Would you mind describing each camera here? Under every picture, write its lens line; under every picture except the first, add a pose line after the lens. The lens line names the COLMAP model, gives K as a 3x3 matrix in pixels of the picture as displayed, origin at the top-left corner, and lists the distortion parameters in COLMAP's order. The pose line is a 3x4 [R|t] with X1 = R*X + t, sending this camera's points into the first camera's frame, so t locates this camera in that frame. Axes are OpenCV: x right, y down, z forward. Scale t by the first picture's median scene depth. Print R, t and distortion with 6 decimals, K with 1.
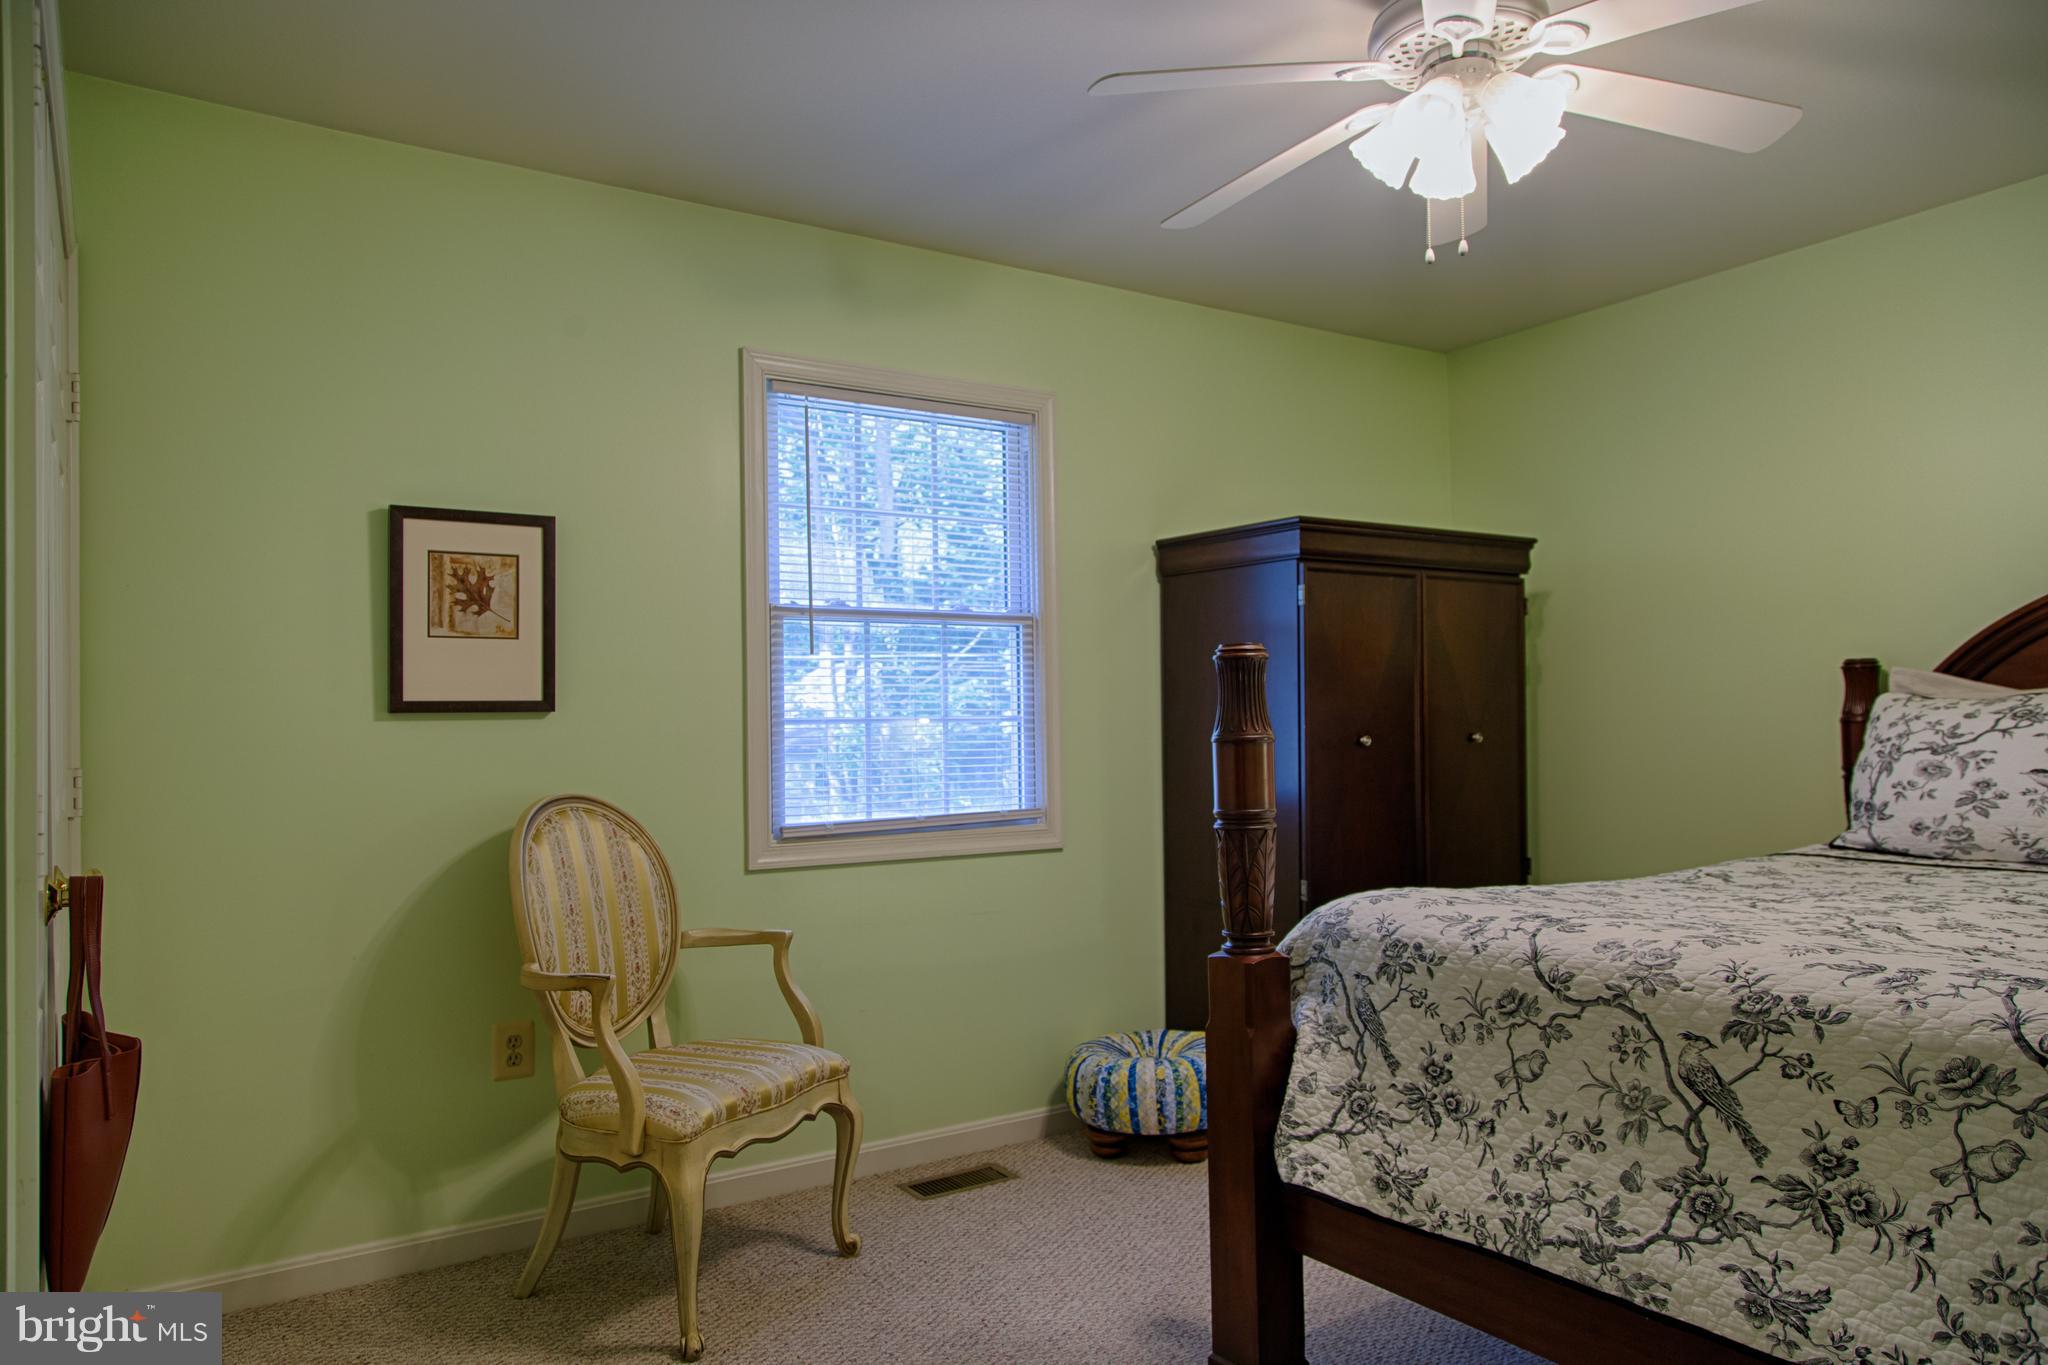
lens RADIAL K [[1390.9, 0, 989.1], [0, 1390.9, 688.1], [0, 0, 1]] dist [-0.001503, 0.000188]
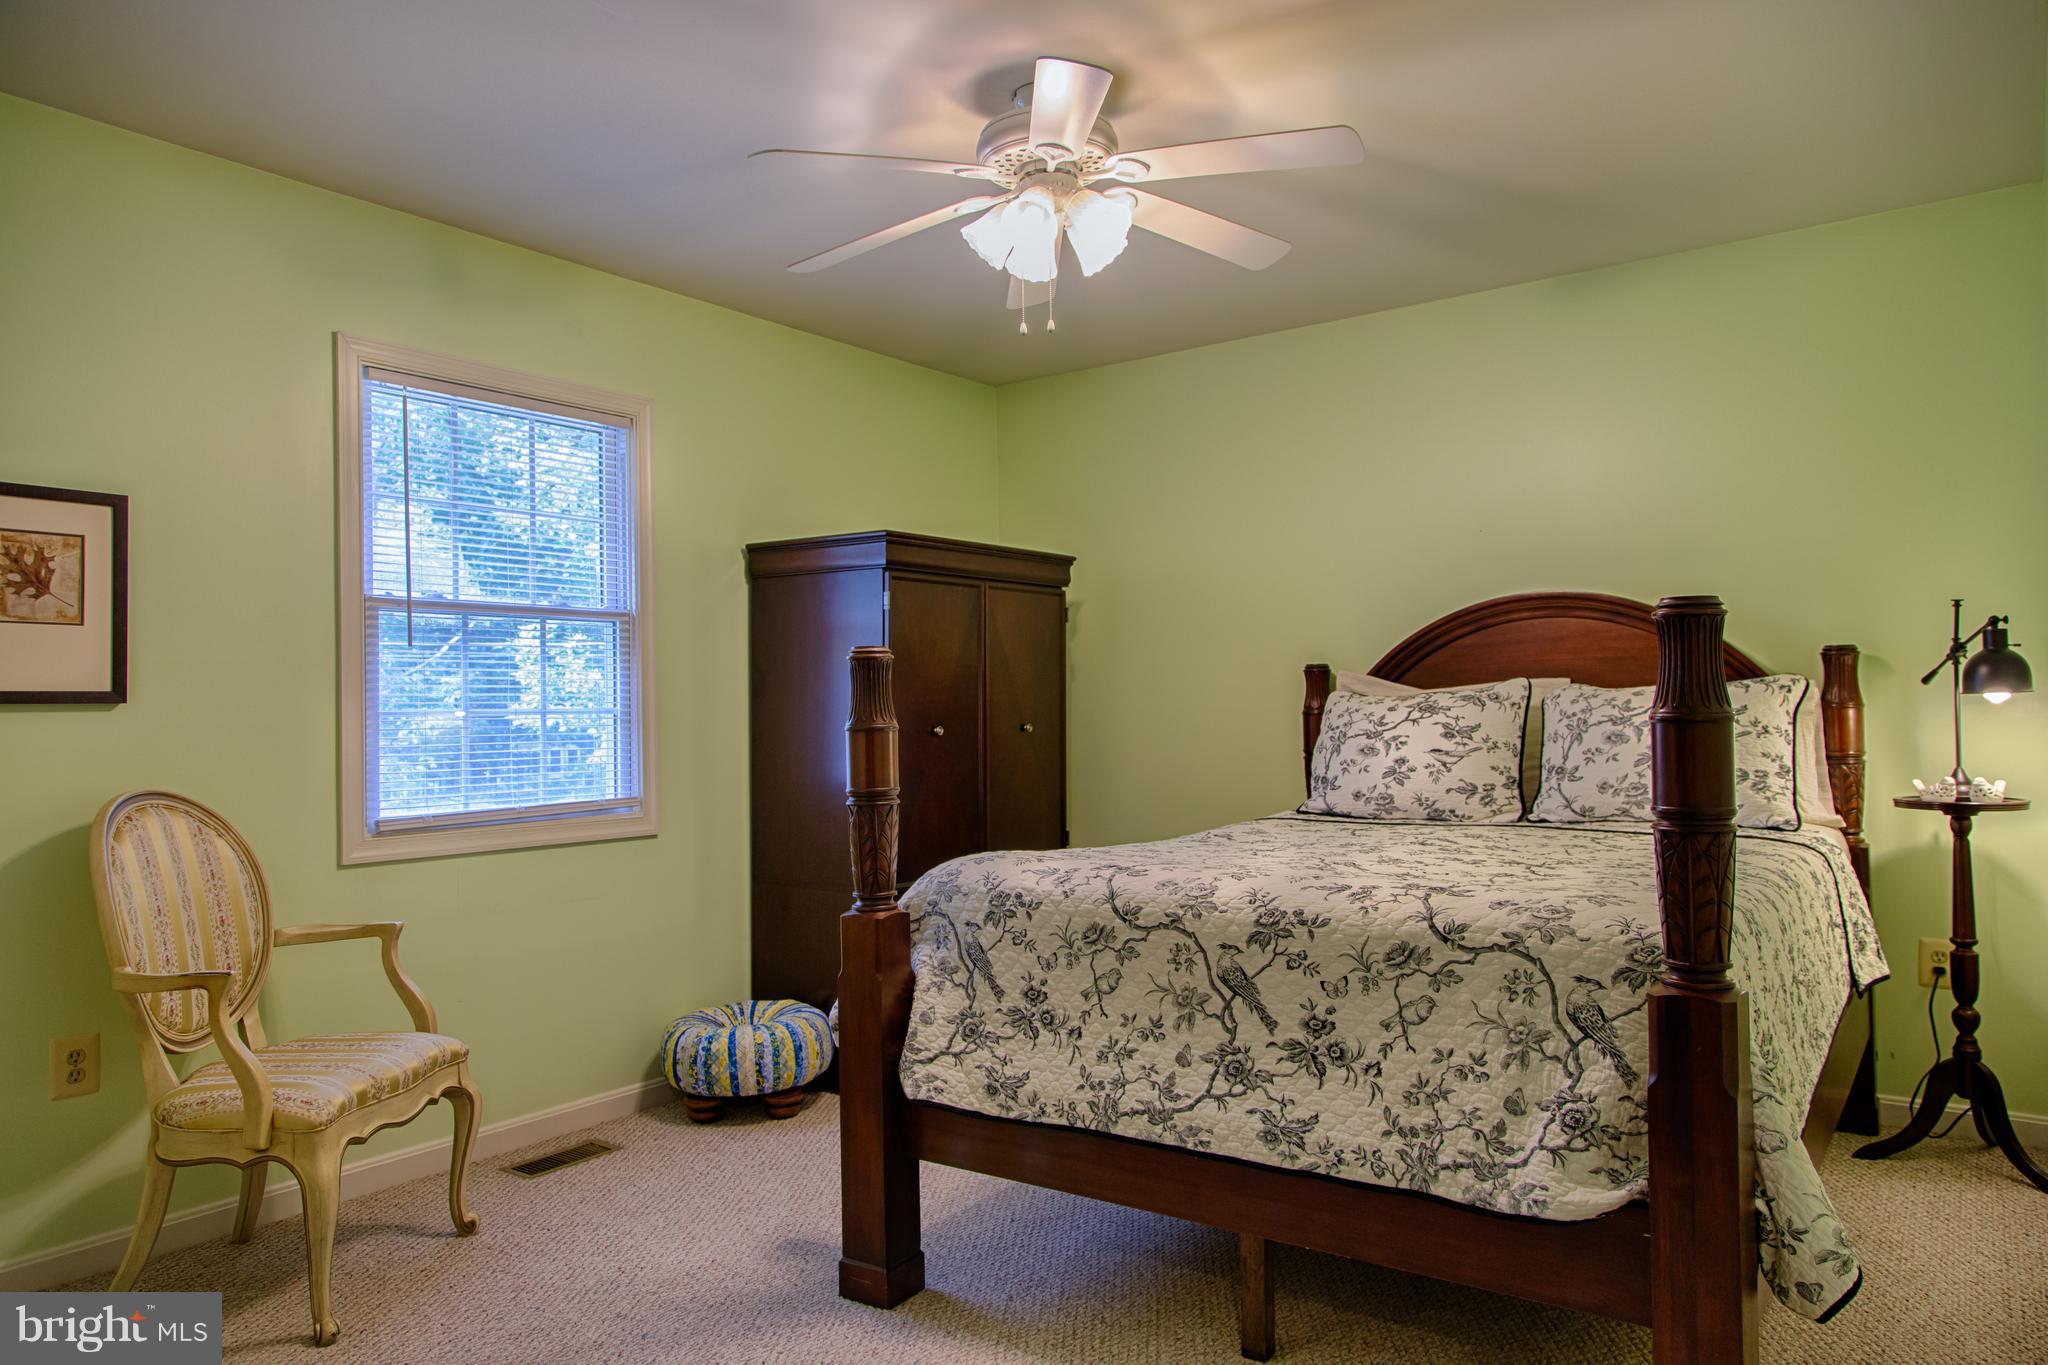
lens RADIAL K [[1369.7, 0, 1021.6], [0, 1369.7, 686.3], [0, 0, 1]] dist [0.005105, 0.000345]
pose [[0.936194, 0.006973, 0.351415, -0.103310], [-0.007992, 0.999967, 0.001450, -0.000984], [-0.351393, -0.004166, 0.936219, -0.119637]]
